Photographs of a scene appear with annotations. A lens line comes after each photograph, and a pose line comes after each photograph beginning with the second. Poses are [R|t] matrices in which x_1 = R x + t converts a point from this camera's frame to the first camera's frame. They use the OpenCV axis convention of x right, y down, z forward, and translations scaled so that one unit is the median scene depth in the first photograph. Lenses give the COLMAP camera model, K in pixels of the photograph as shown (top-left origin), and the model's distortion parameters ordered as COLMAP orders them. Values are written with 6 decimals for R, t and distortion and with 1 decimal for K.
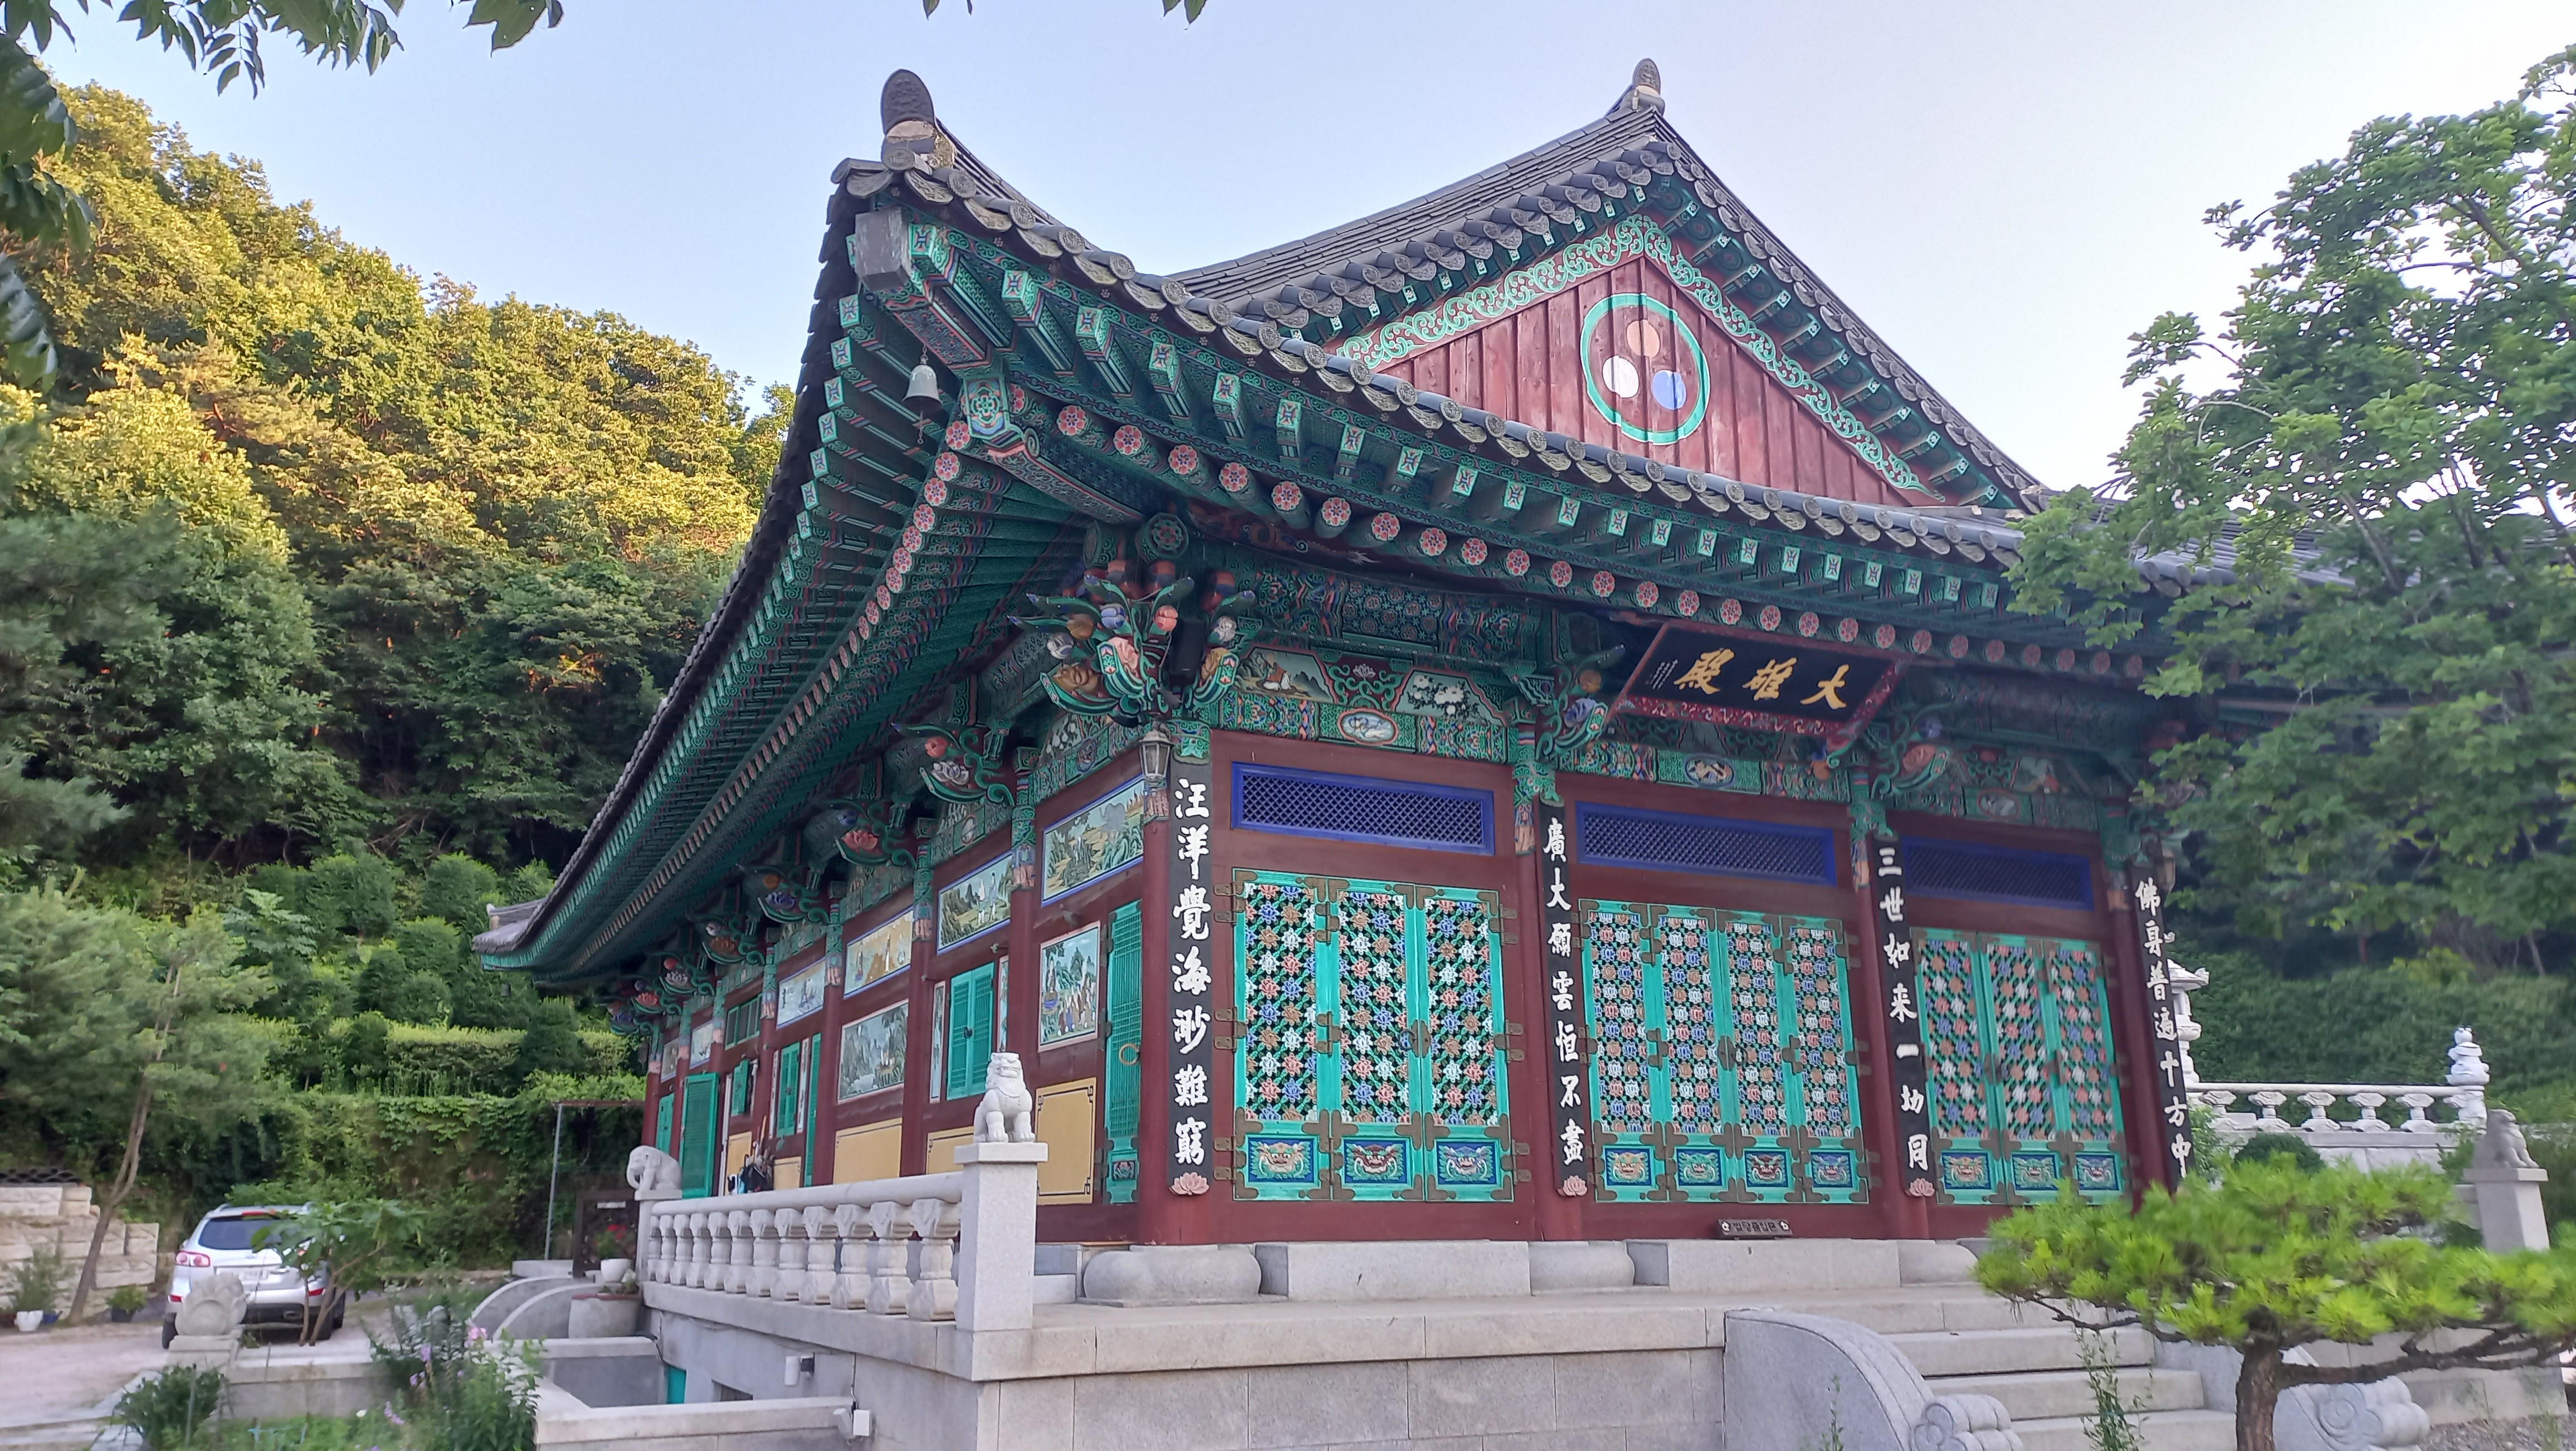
lens RADIAL K [[1664.6, 0, 1288.0], [0, 1664.6, 725.5], [0, 0, 1]] dist [0.097322, -0.101718]
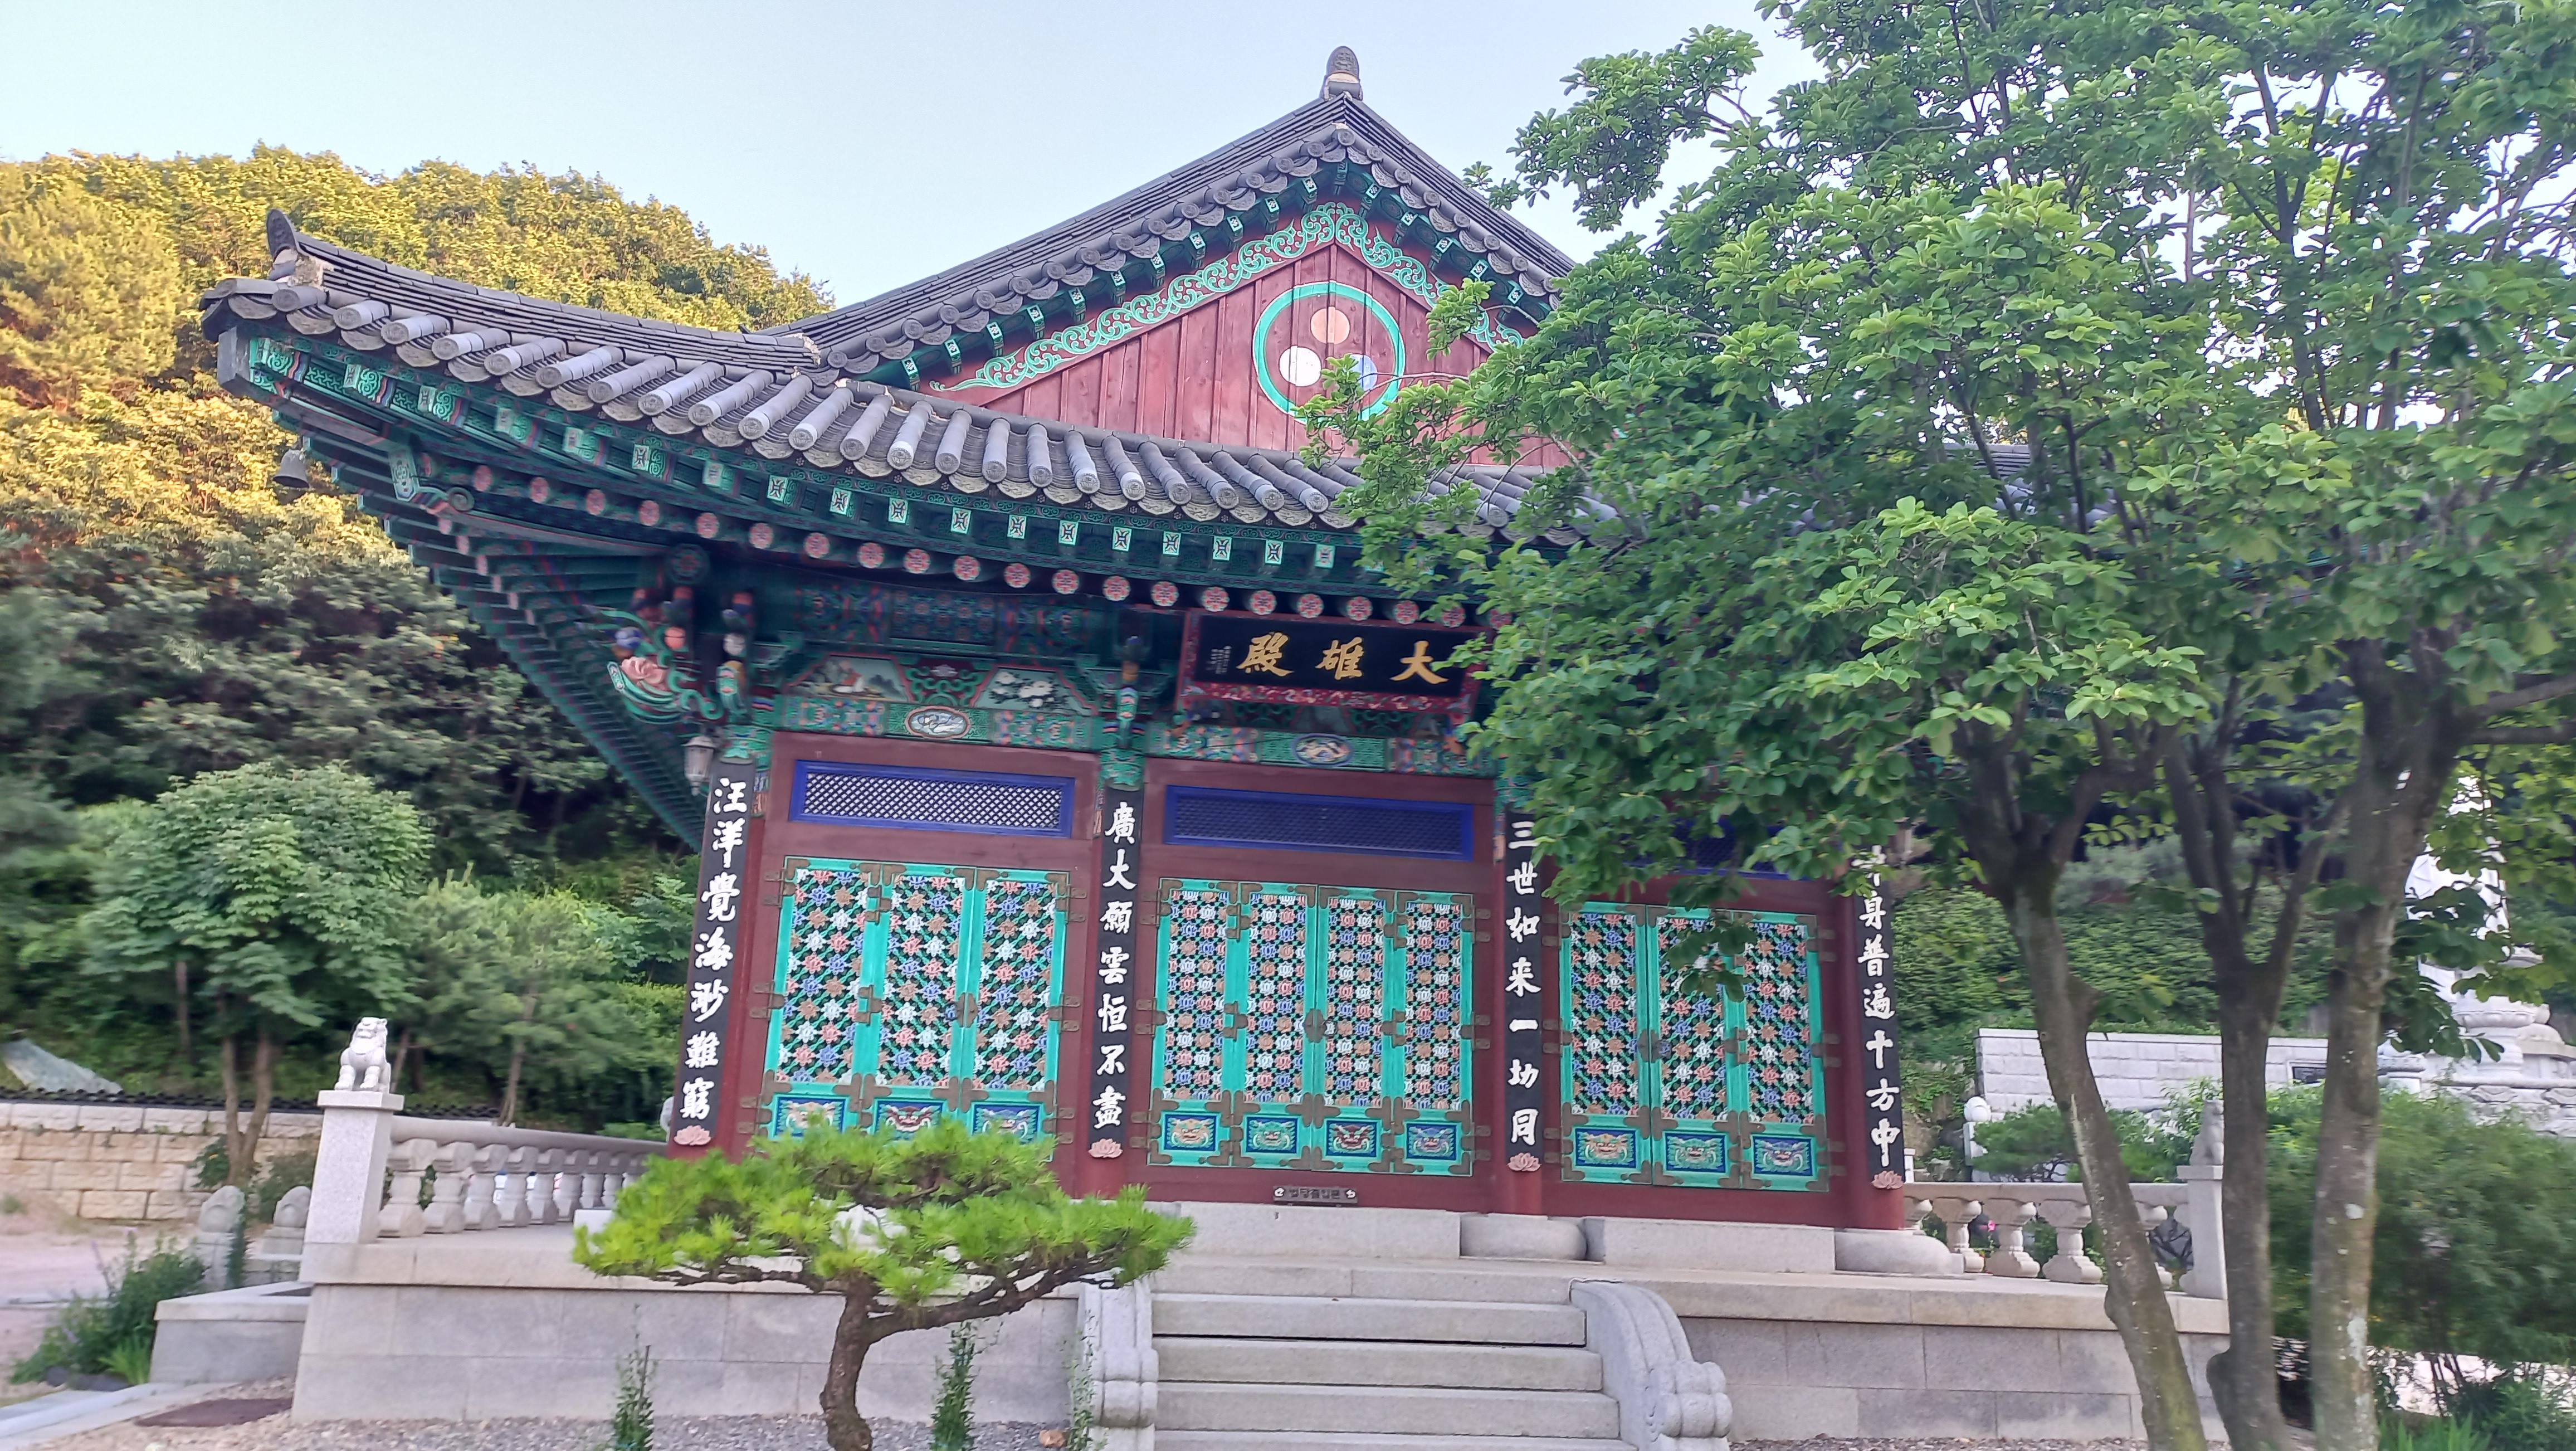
lens RADIAL K [[1664.6, 0, 1288.0], [0, 1664.6, 725.5], [0, 0, 1]] dist [0.097322, -0.101718]
pose [[0.957241, -0.038984, -0.286653, 0.562585], [0.042186, 0.999097, 0.005001, 0.006327], [0.286199, -0.016880, 0.958022, 0.021942]]
